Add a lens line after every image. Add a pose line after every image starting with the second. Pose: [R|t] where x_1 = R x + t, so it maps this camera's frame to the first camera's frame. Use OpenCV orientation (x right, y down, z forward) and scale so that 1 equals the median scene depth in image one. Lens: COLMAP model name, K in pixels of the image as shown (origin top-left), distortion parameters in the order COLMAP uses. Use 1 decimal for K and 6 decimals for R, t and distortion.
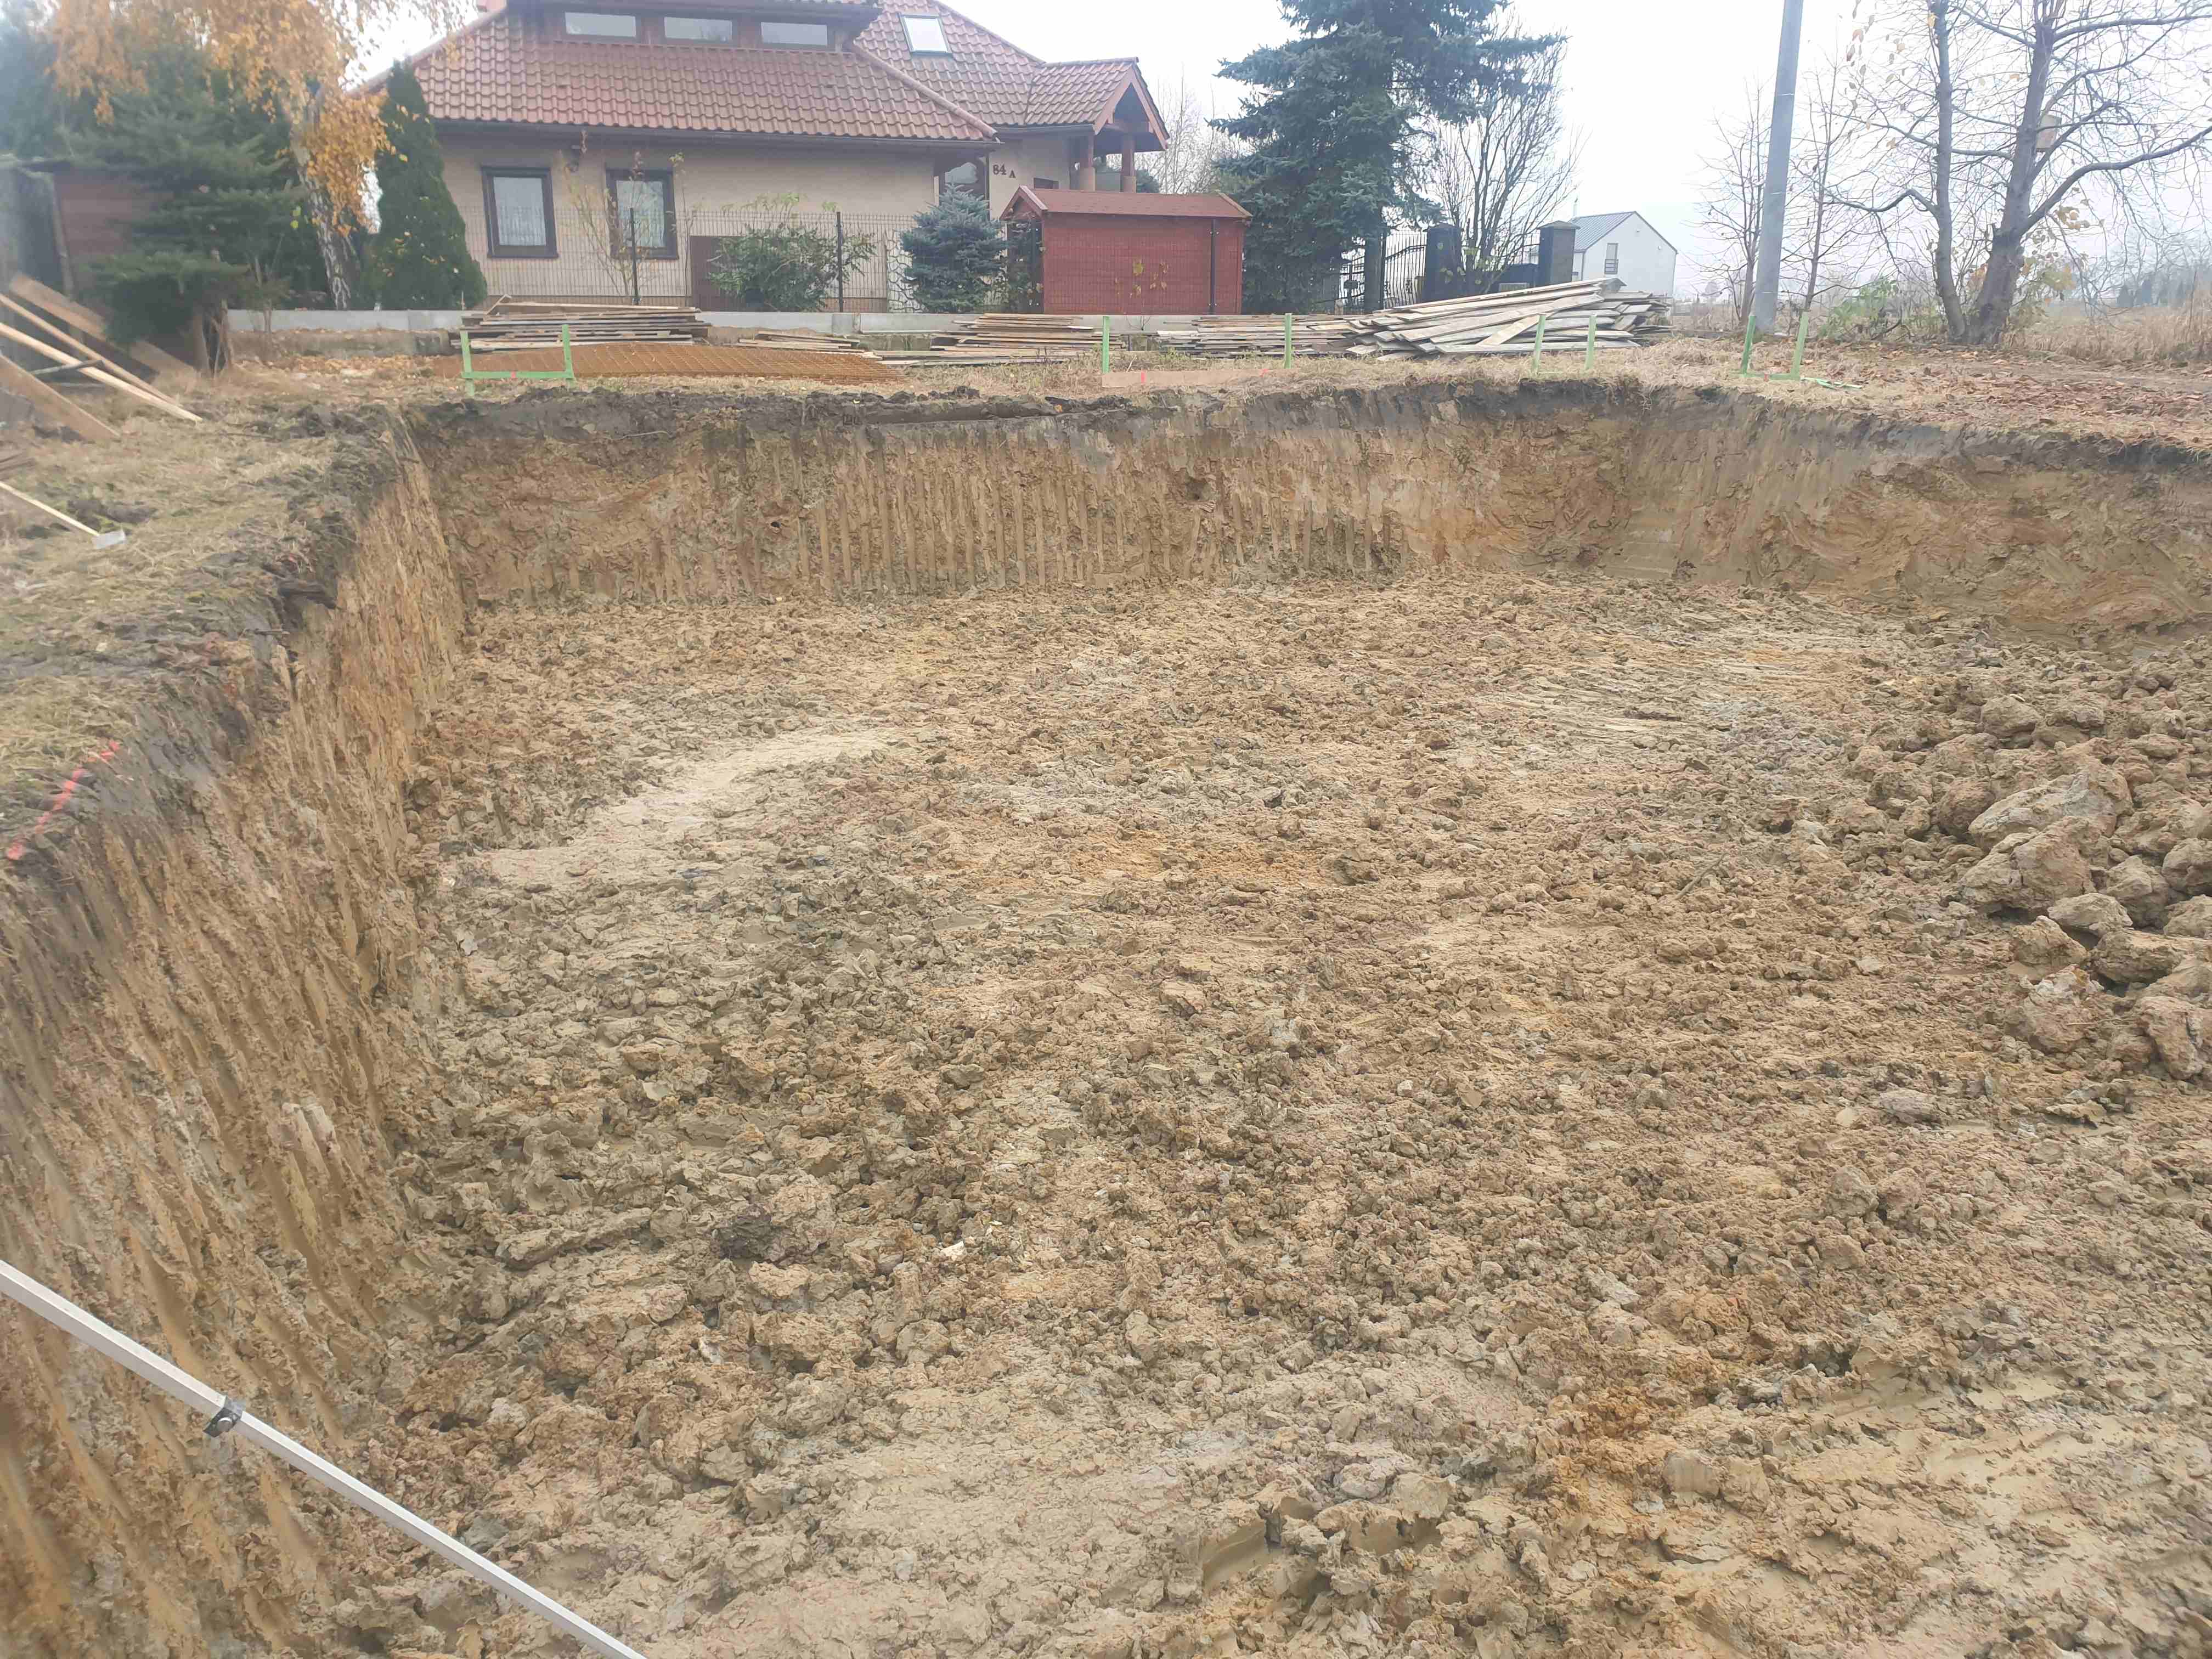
lens RADIAL K [[1688.3, 0, 1038.9], [0, 1688.3, 787.3], [0, 0, 1]] dist [0.006223, -0.001970]
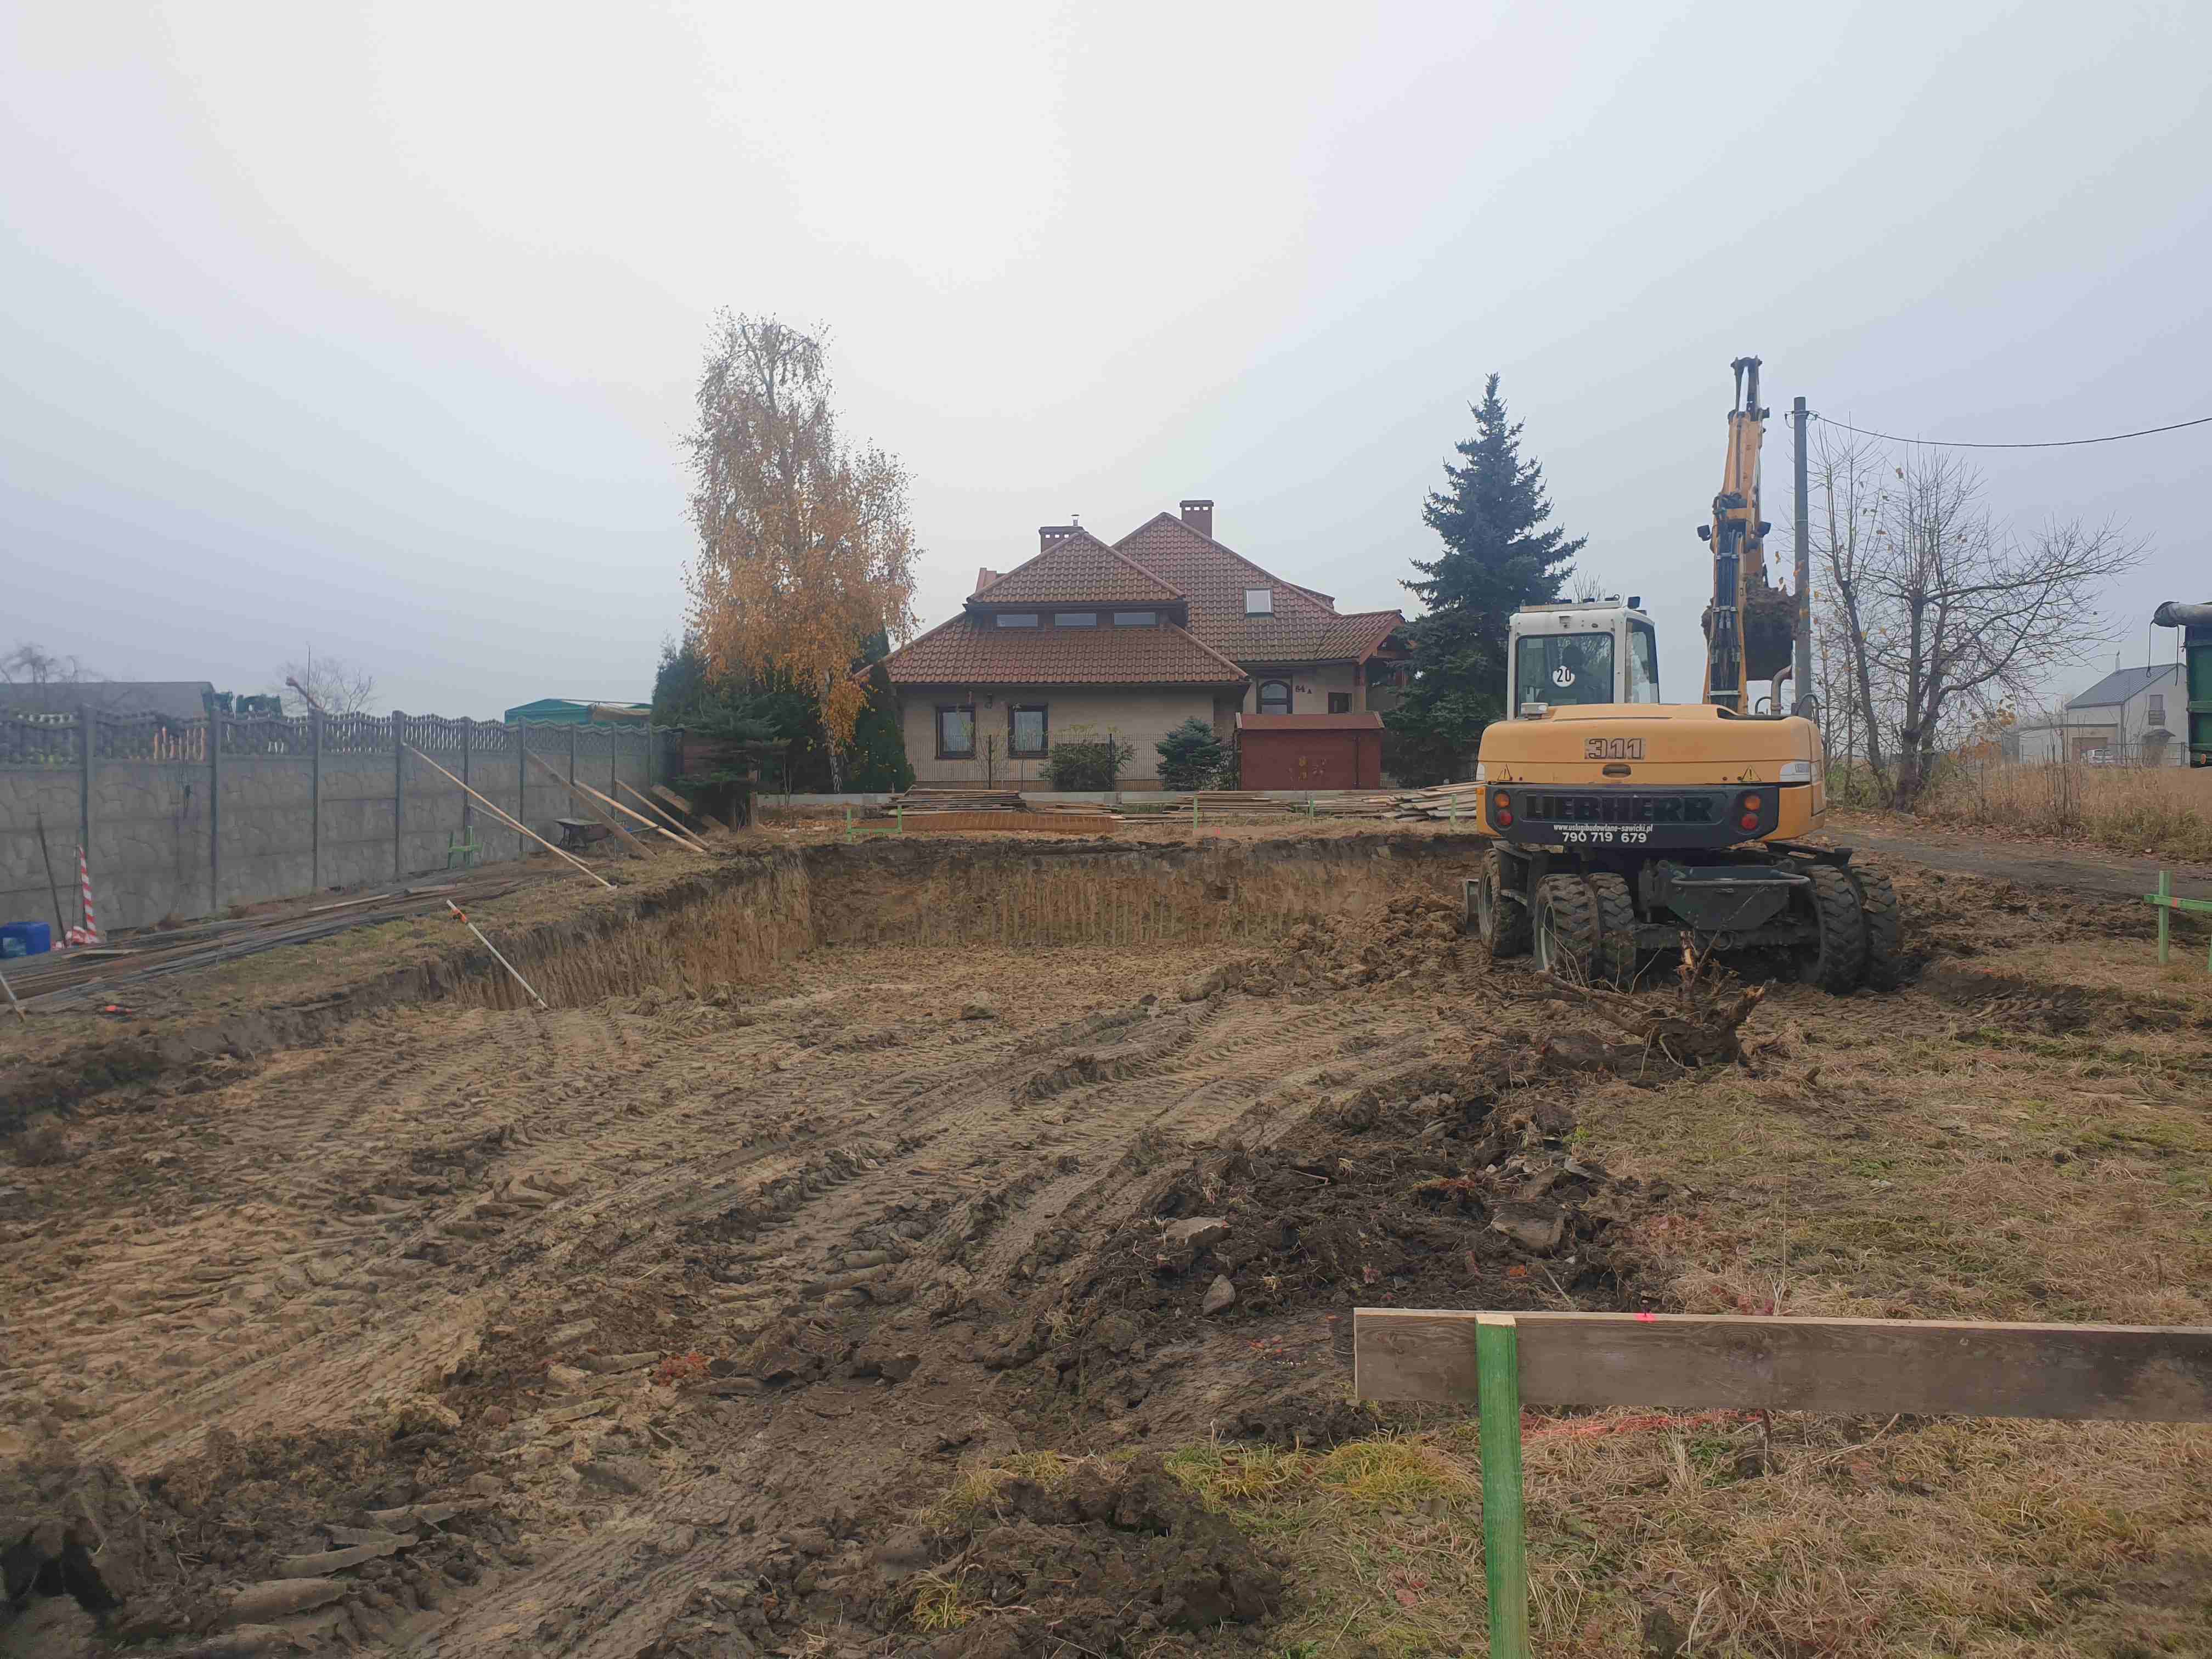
lens RADIAL K [[1729.6, 0, 1097.0], [0, 1729.6, 834.8], [0, 0, 1]] dist [0.191471, -0.641704]
pose [[0.941631, 0.000917, -0.336646, 0.423131], [-0.077768, 0.973540, -0.214875, 0.118778], [0.327541, 0.228513, 0.916787, -0.521387]]
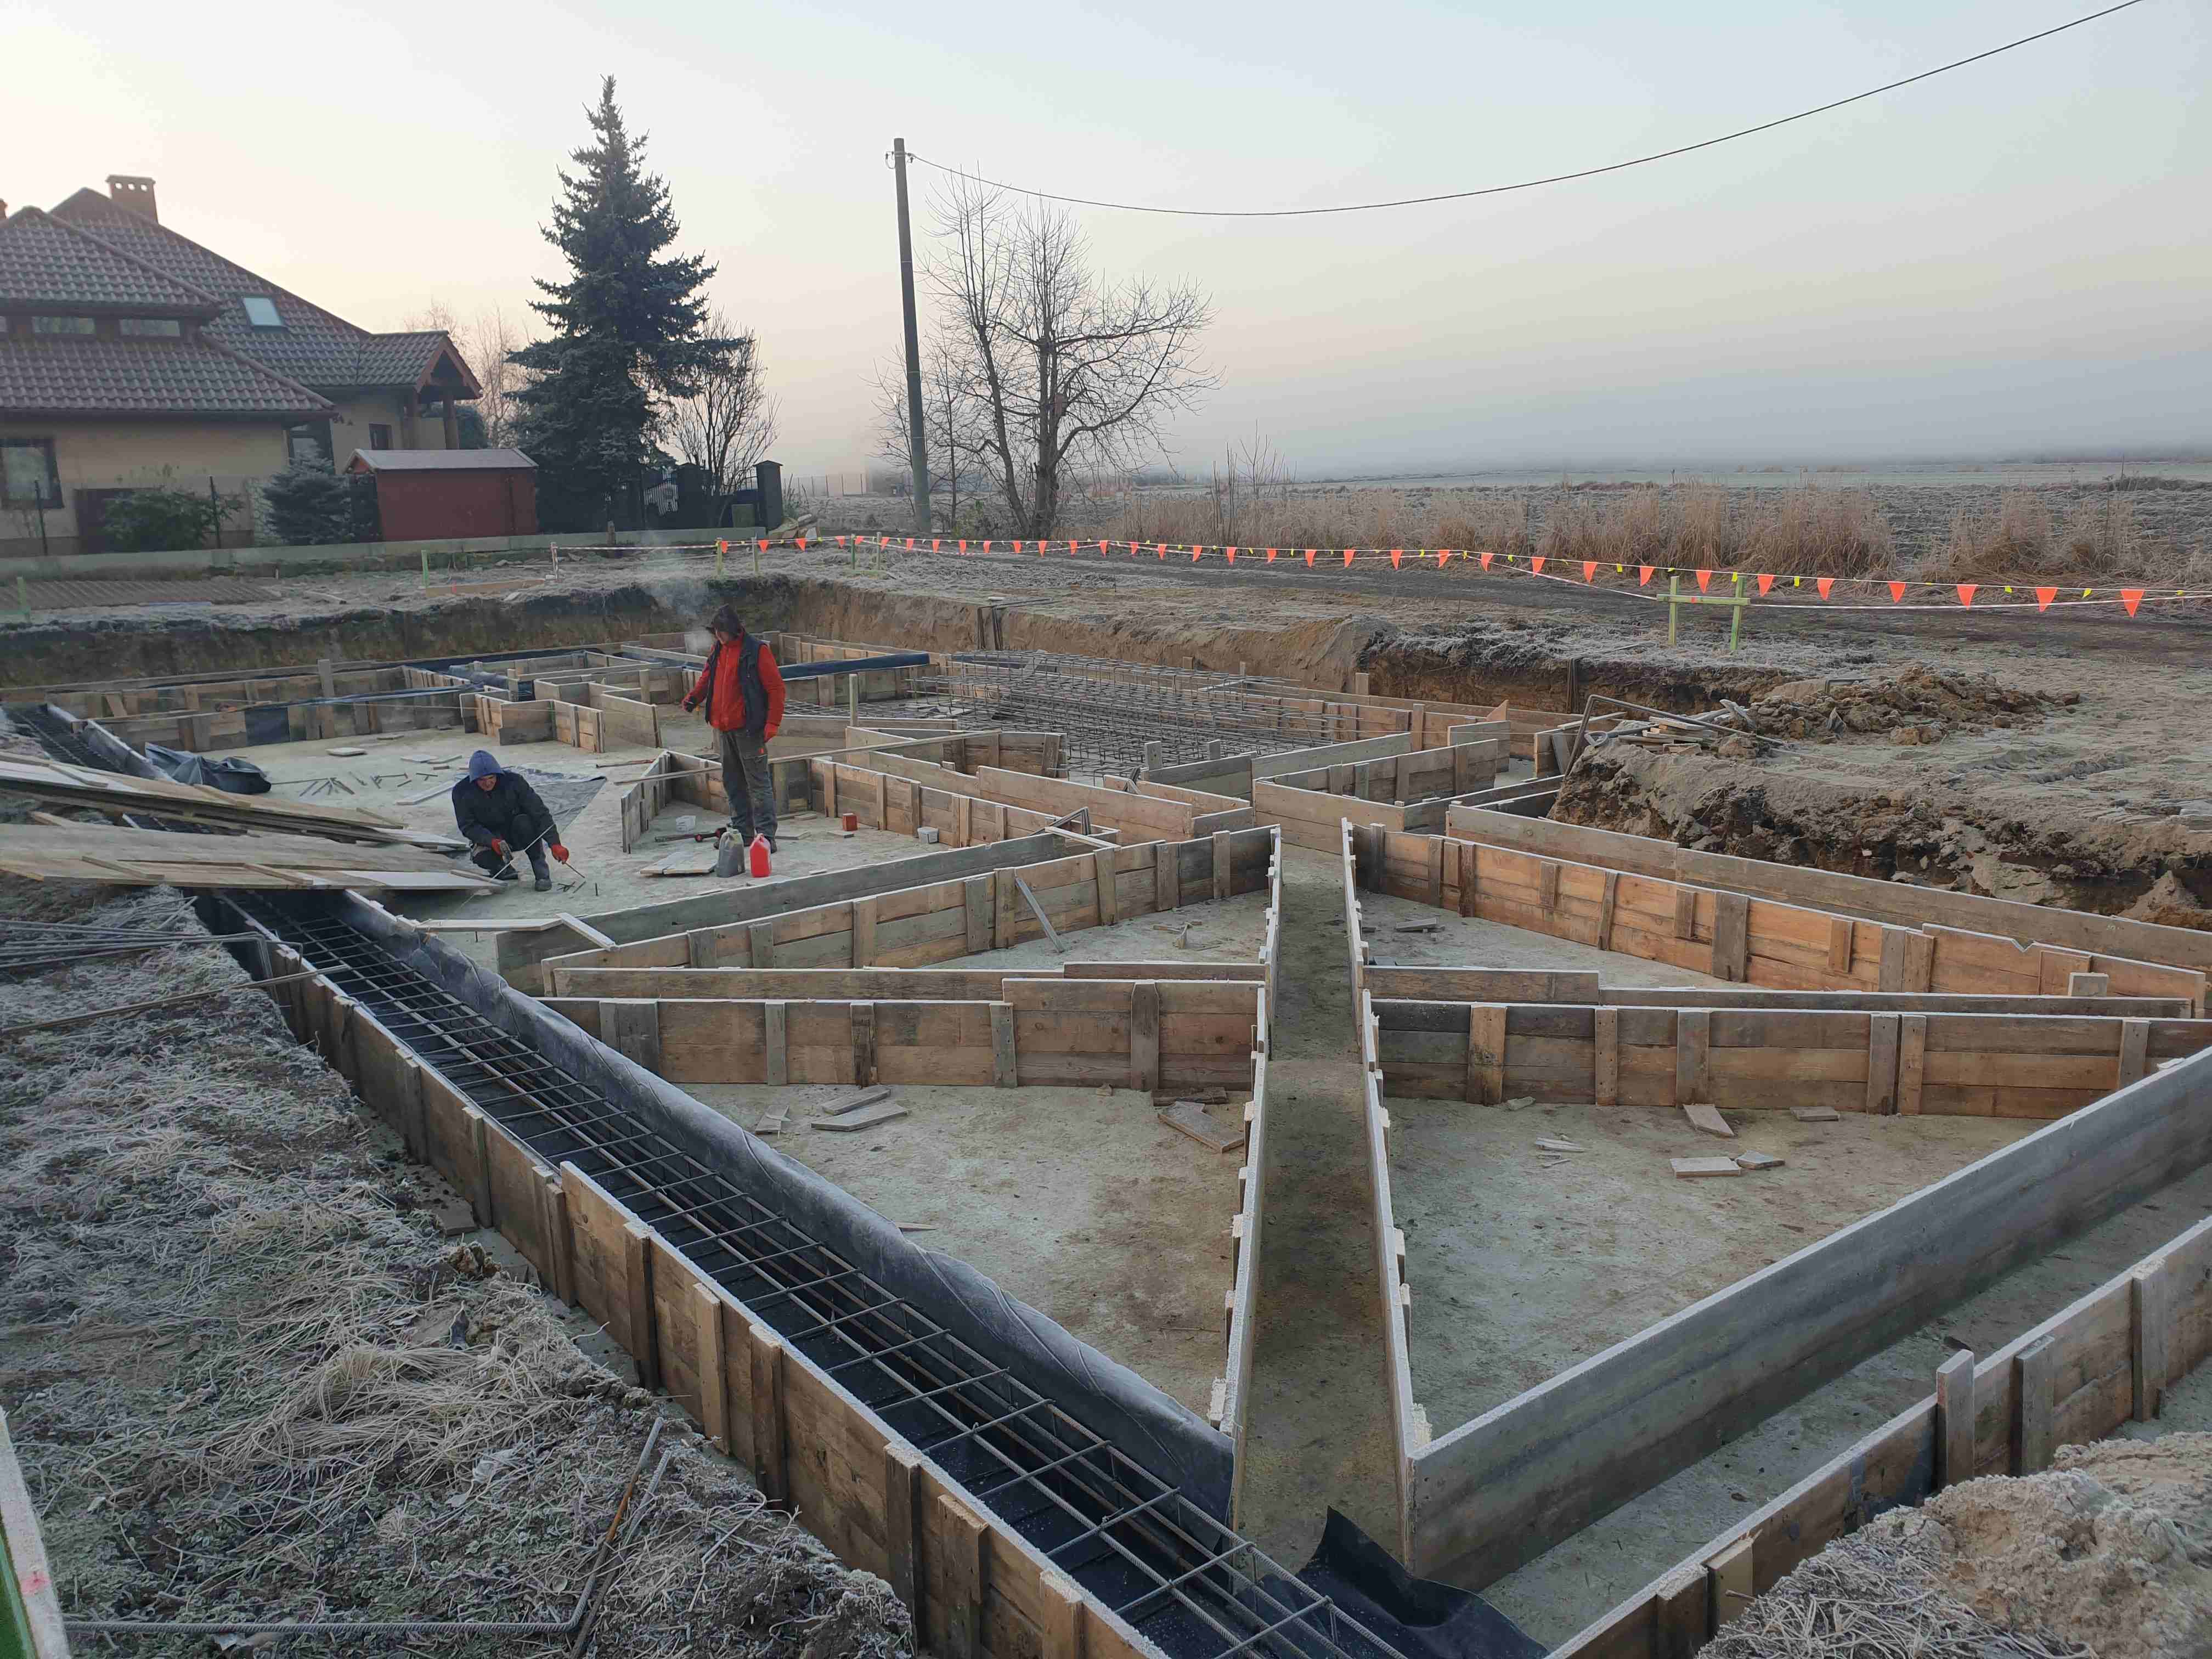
lens RADIAL K [[1786.8, 0, 1127.9], [0, 1786.8, 828.5], [0, 0, 1]] dist [0.002161, -0.005915]
pose [[0.927855, -0.099643, 0.359383, 0.018708], [0.127116, 0.990440, -0.053576, 0.100960], [-0.350609, 0.095394, 0.931651, -0.528669]]
